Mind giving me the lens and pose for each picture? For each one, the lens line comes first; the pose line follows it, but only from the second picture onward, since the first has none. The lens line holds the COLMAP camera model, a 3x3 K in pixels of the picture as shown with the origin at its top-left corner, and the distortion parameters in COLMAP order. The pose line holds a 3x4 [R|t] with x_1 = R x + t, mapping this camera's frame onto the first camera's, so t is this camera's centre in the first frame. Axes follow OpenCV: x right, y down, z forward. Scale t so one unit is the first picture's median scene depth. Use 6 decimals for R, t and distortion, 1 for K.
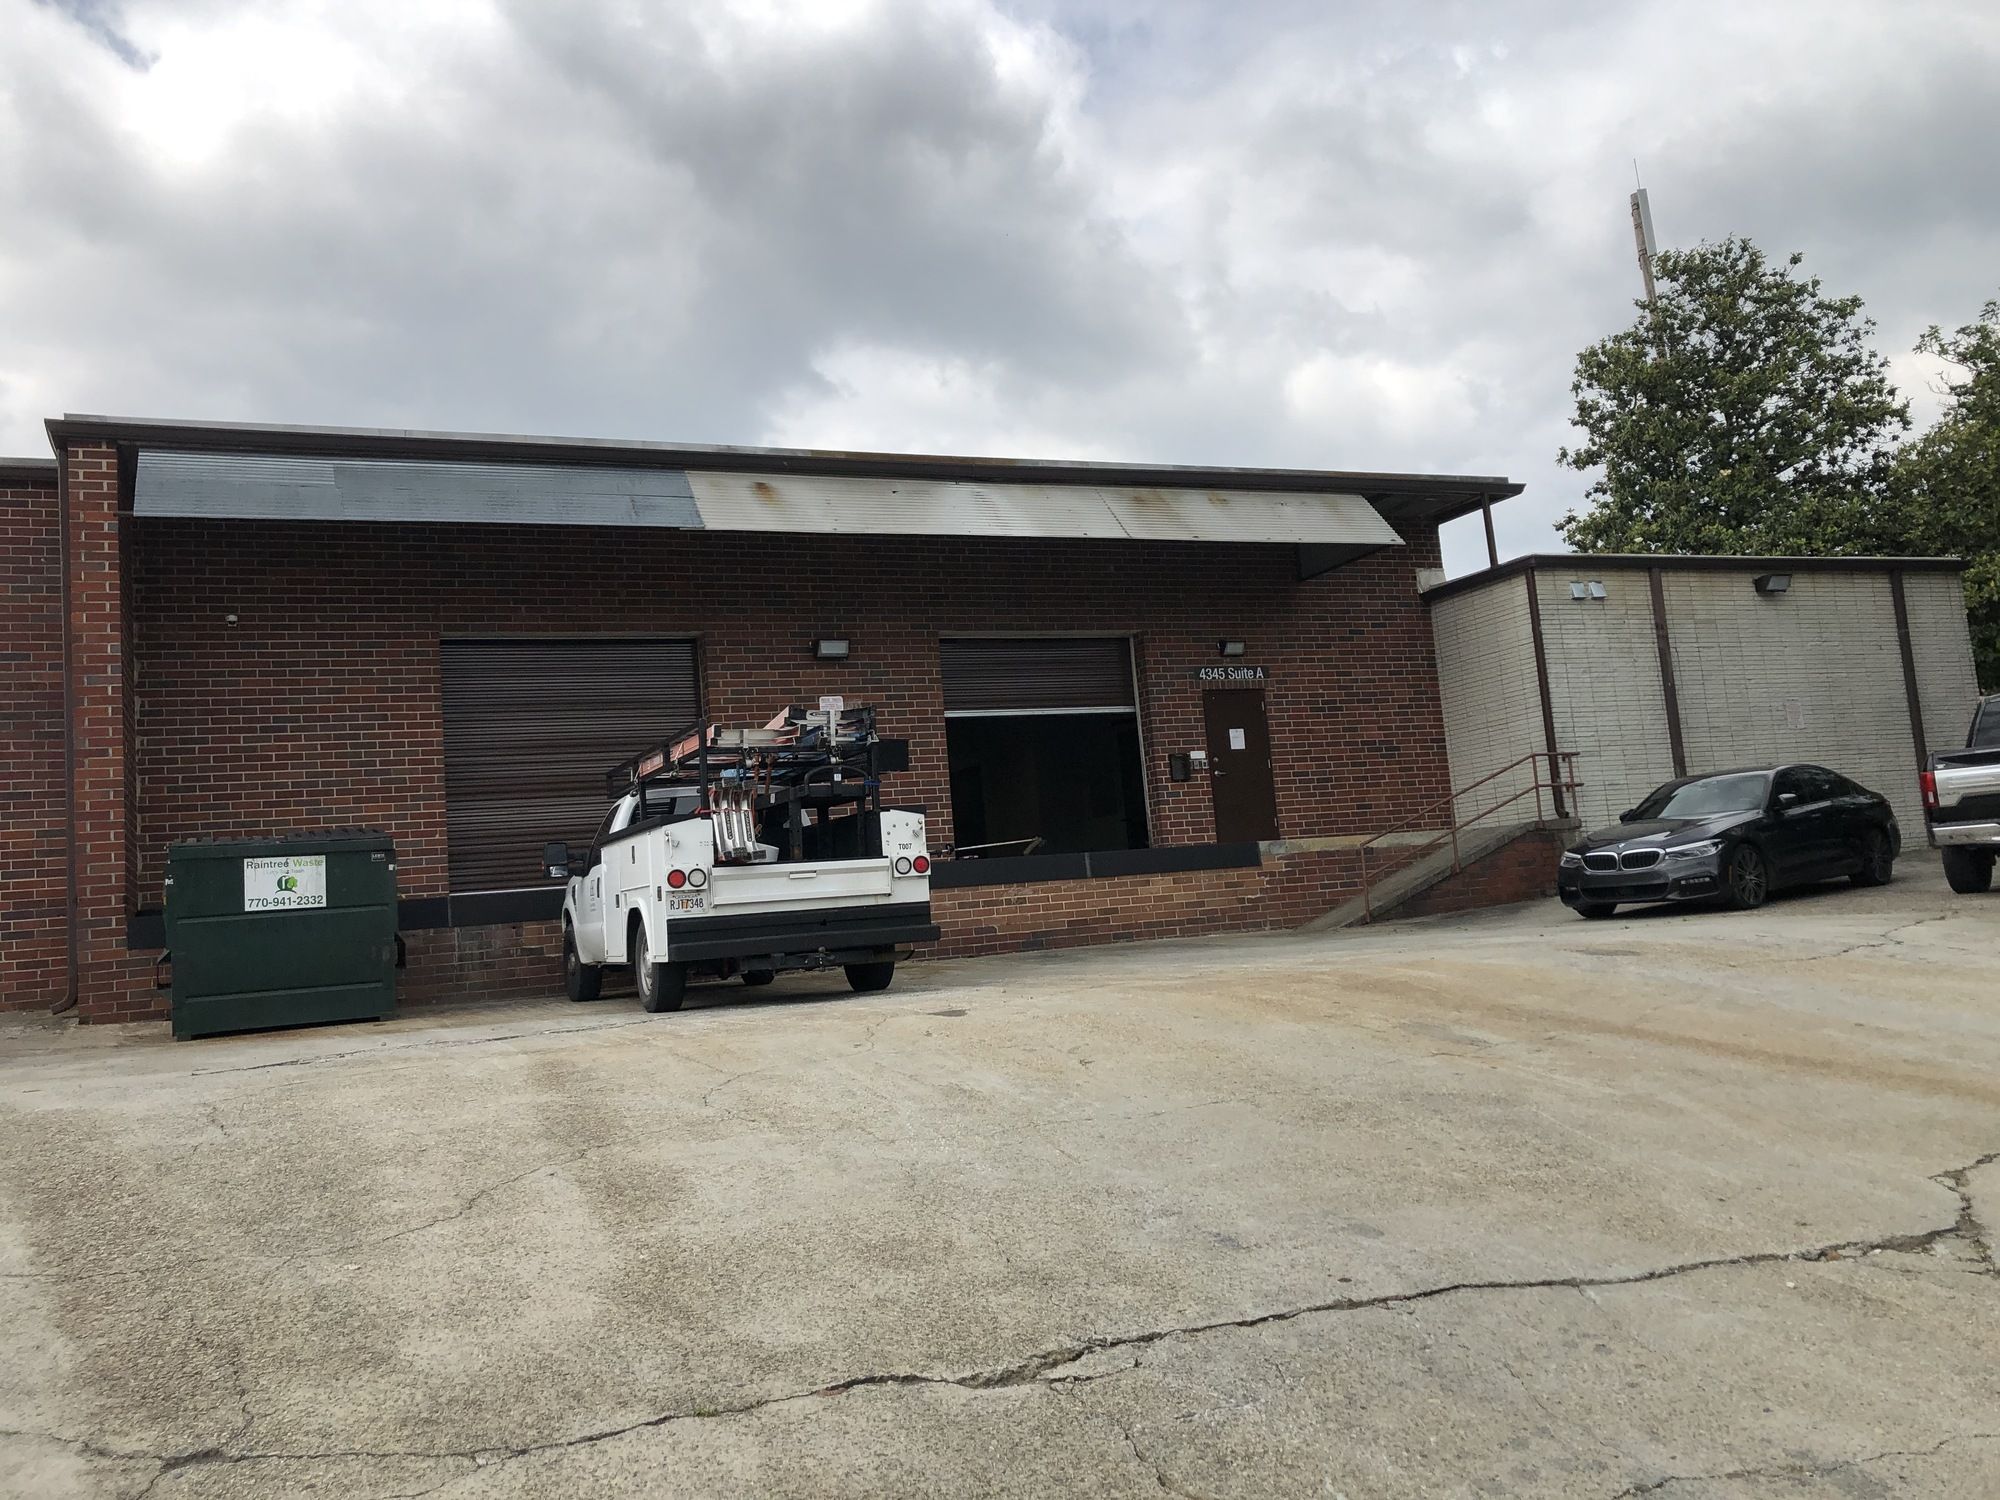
lens RADIAL K [[1643.8, 0, 1007.3], [0, 1643.8, 754.5], [0, 0, 1]] dist [0.074710, -0.015237]
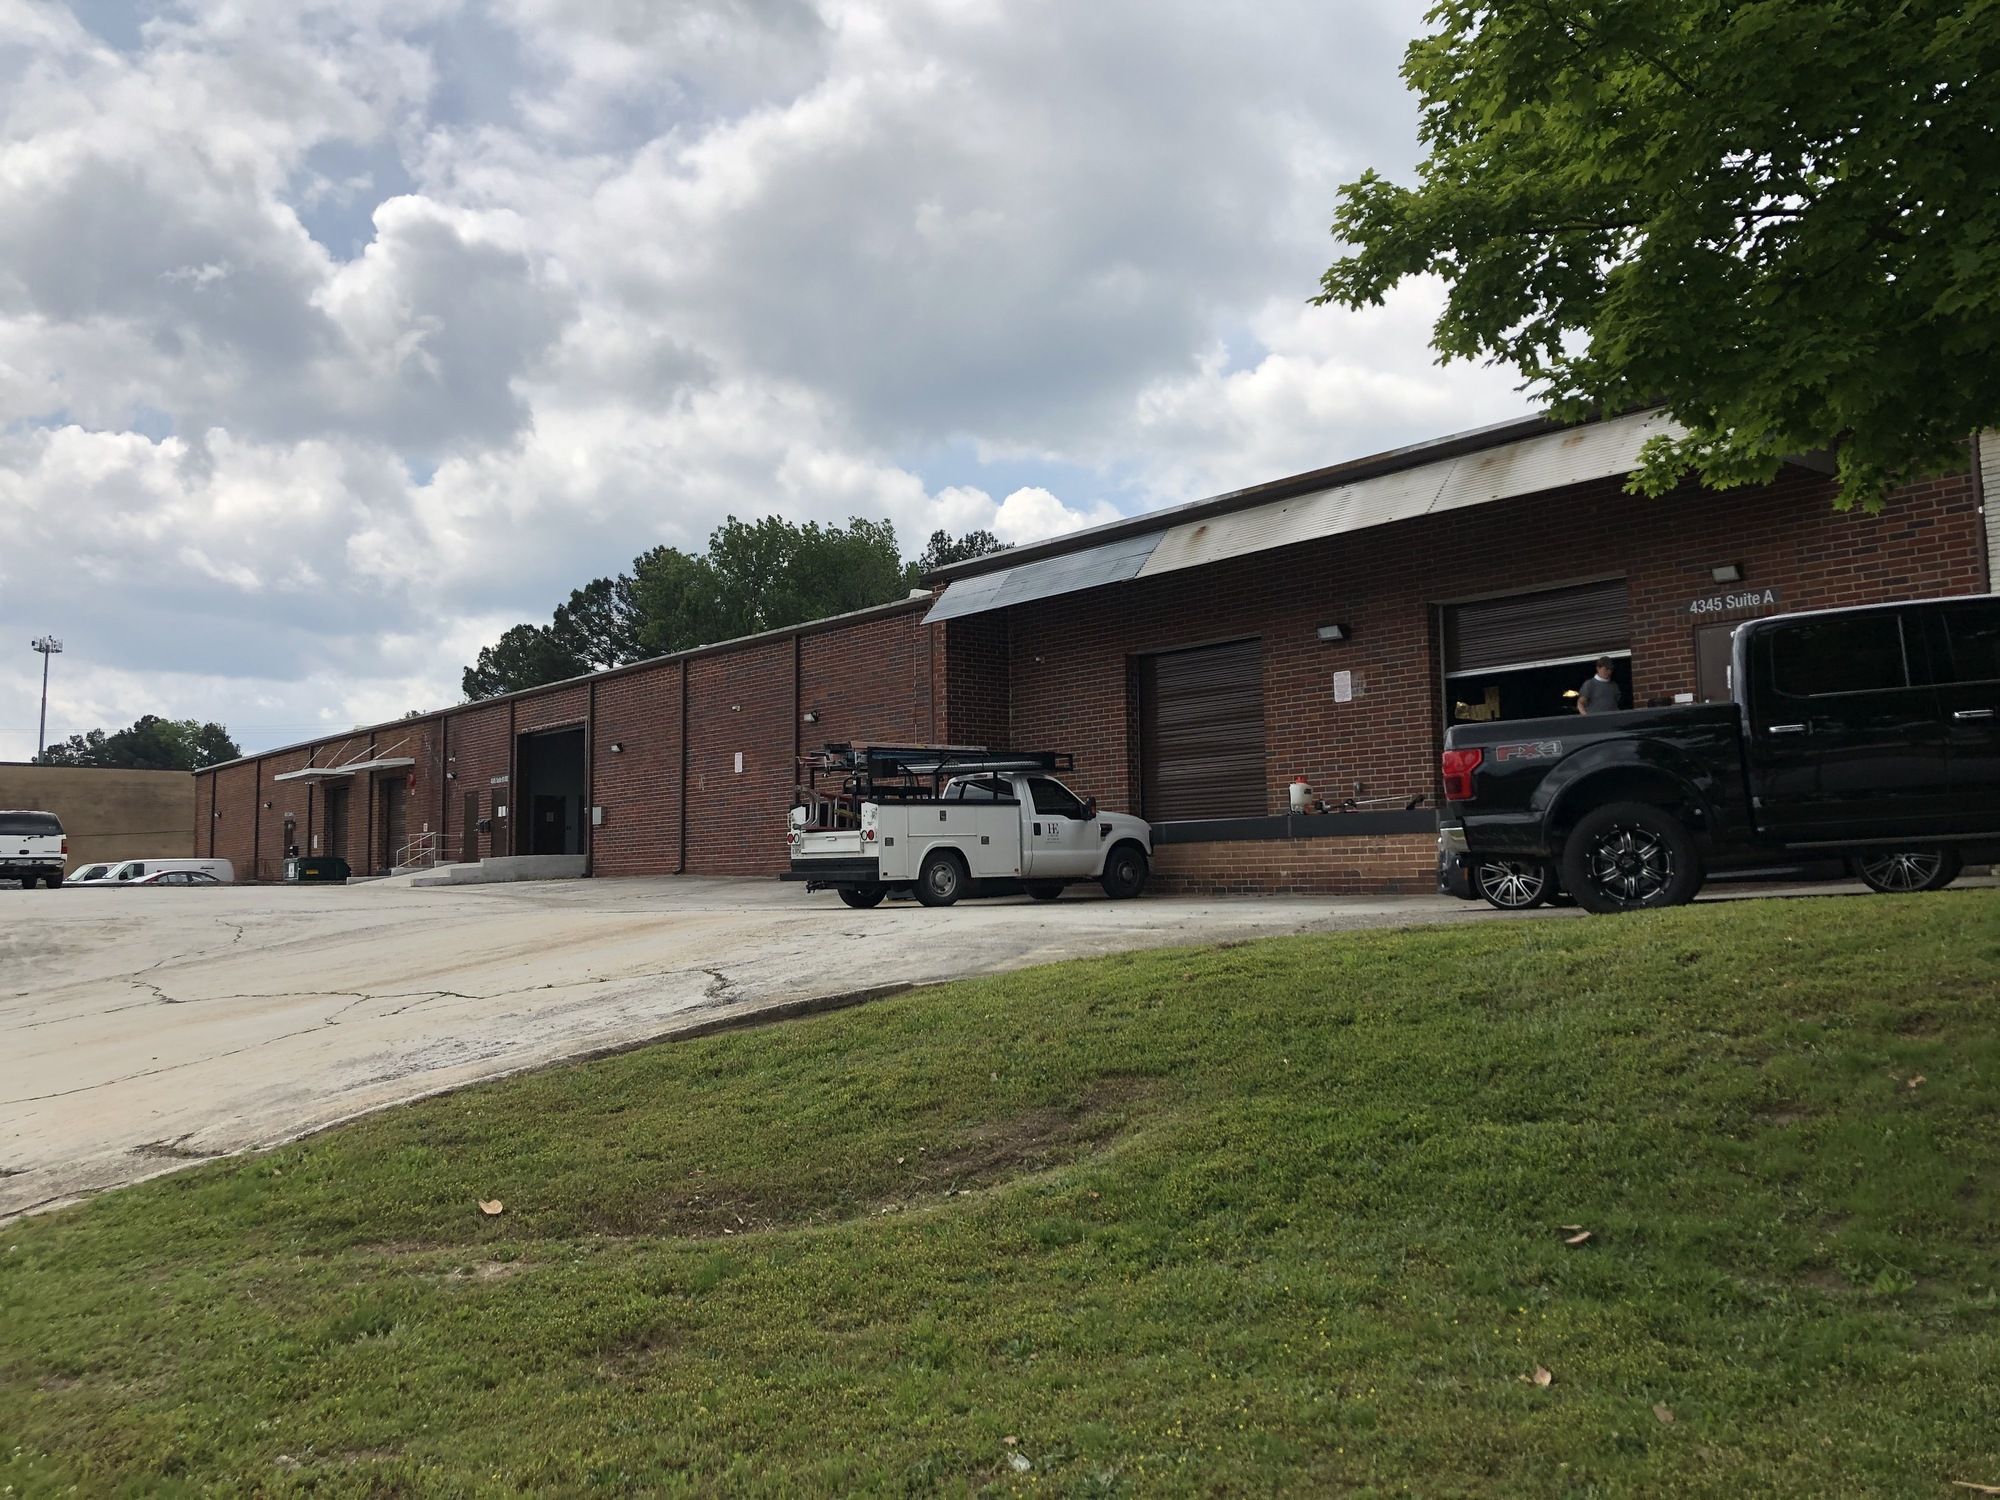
lens RADIAL K [[1643.8, 0, 998.7], [0, 1643.8, 749.4], [0, 0, 1]] dist [0.074710, -0.015237]
pose [[0.273516, 0.000619, -0.961867, 1.385155], [0.088333, 0.995758, 0.025759, -0.044352], [0.957803, -0.092010, 0.272301, 0.594485]]
